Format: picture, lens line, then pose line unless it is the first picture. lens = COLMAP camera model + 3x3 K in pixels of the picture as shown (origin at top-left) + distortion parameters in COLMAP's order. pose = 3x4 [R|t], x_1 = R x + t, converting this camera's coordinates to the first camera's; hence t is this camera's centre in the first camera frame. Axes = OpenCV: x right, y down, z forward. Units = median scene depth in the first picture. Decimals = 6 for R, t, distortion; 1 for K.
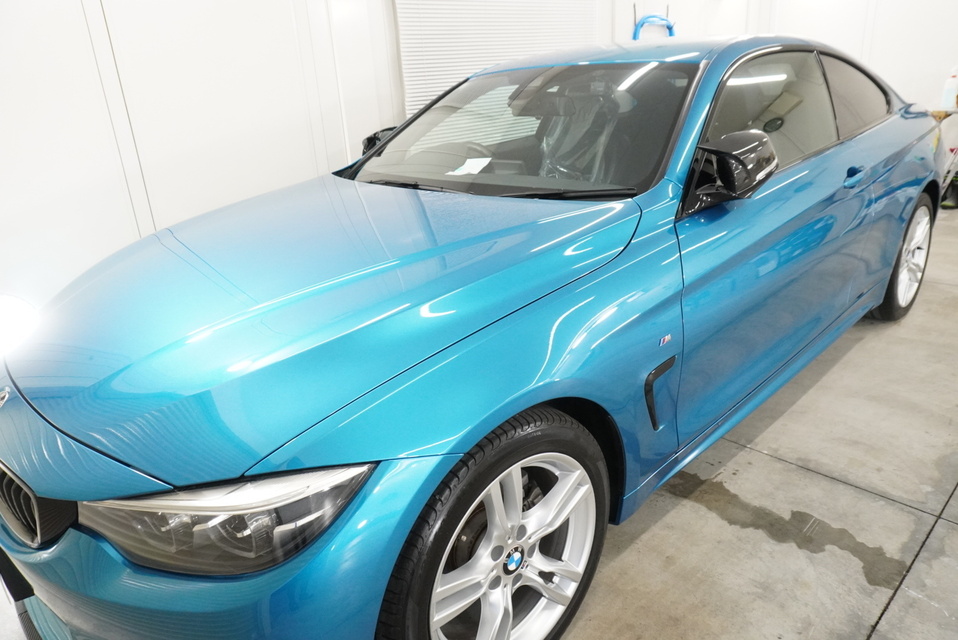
lens RADIAL K [[663.6, 0, 480.6], [0, 663.6, 323.5], [0, 0, 1]] dist [-0.025858, 0.003324]
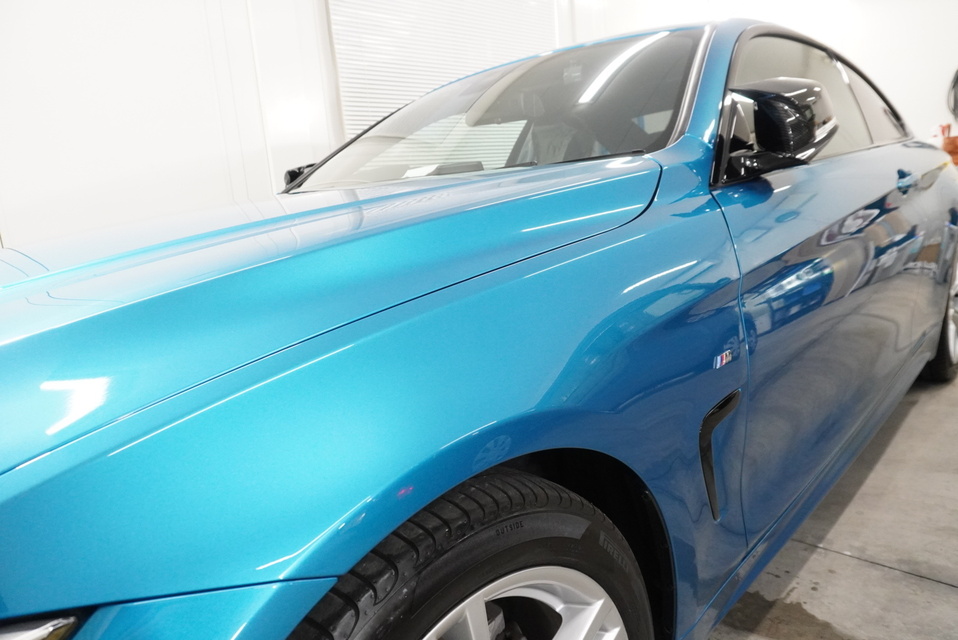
lens RADIAL K [[663.6, 0, 473.5], [0, 663.6, 321.4], [0, 0, 1]] dist [-0.025858, 0.003324]
pose [[0.998896, -0.028628, 0.037242, 0.026052], [0.034507, 0.985137, -0.168271, 0.064010], [-0.031871, 0.169371, 0.985037, 0.325067]]
